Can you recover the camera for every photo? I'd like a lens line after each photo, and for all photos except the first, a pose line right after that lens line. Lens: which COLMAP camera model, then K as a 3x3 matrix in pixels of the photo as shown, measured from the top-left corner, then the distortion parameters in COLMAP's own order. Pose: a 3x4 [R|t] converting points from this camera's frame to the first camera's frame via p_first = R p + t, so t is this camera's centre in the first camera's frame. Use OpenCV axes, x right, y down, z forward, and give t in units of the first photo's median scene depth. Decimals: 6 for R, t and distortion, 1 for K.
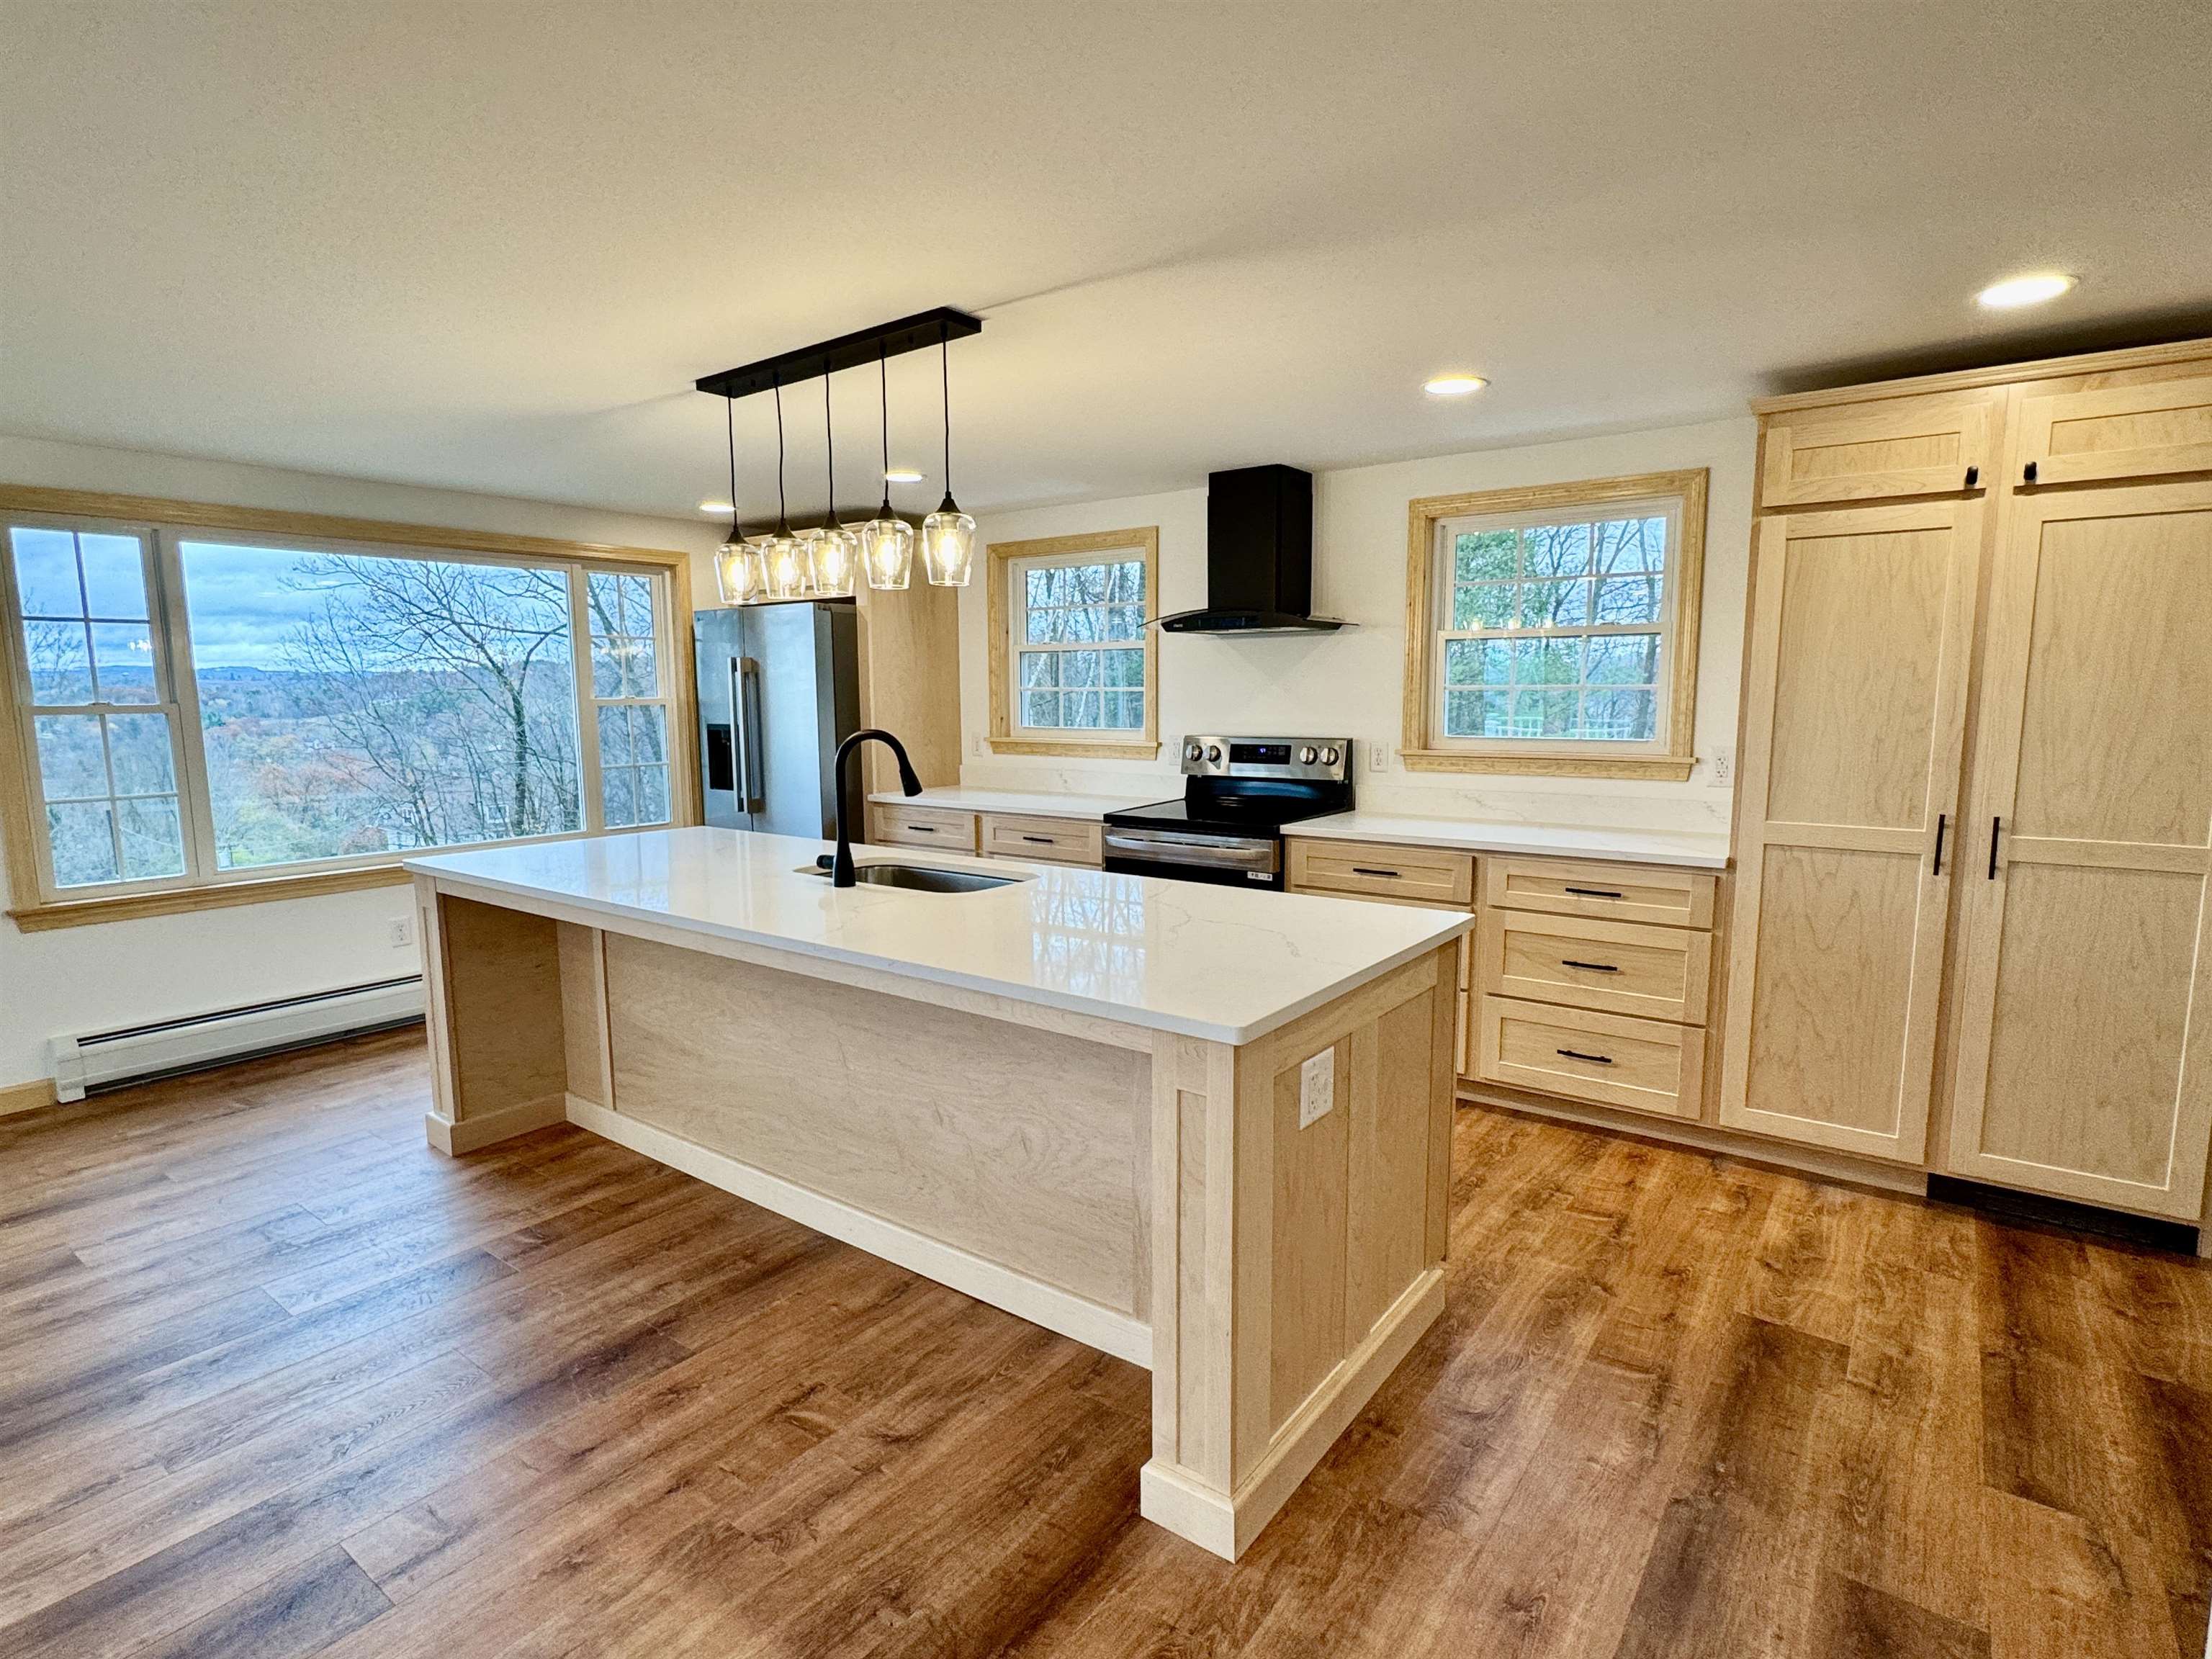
lens RADIAL K [[1126.9, 0, 1106.0], [0, 1126.9, 829.5], [0, 0, 1]] dist [-0.000445, -0.001221]
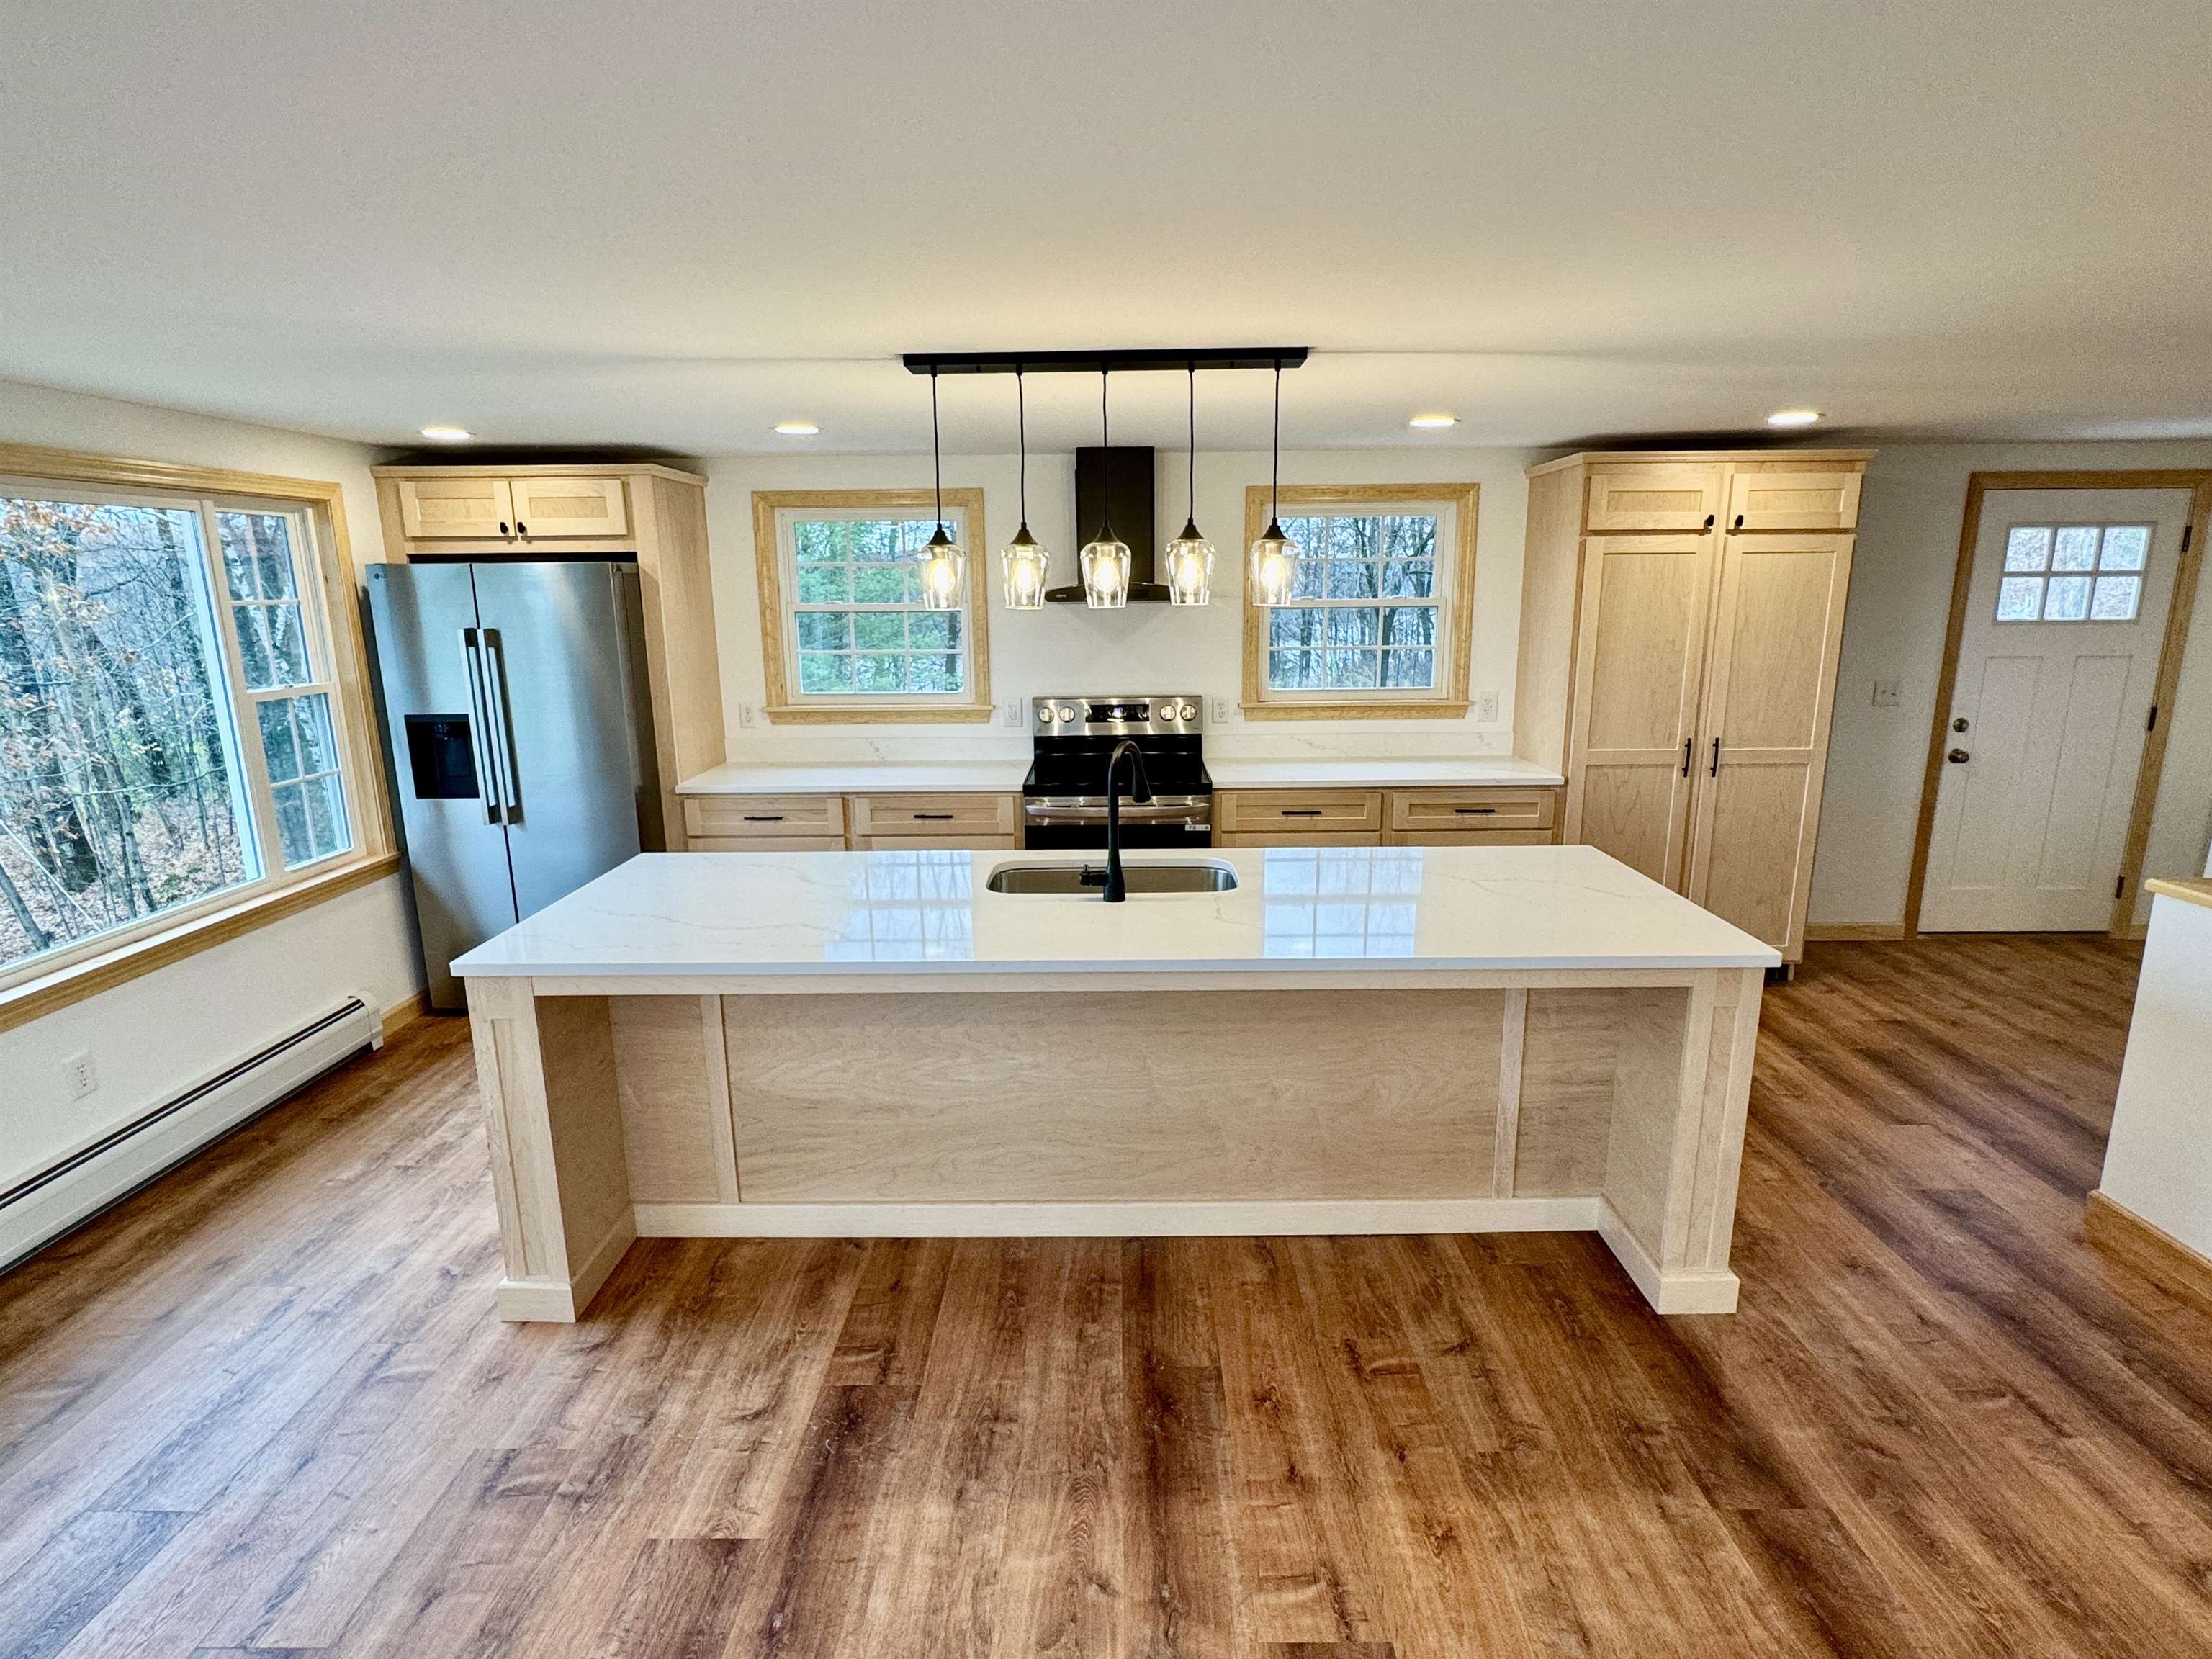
lens RADIAL K [[1126.9, 0, 1106.0], [0, 1126.9, 829.5], [0, 0, 1]] dist [-0.000445, -0.001221]
pose [[0.807027, -0.130124, 0.575999, -0.763489], [0.079514, 0.990482, 0.112353, -0.117949], [-0.585137, -0.044872, 0.809692, 0.186294]]
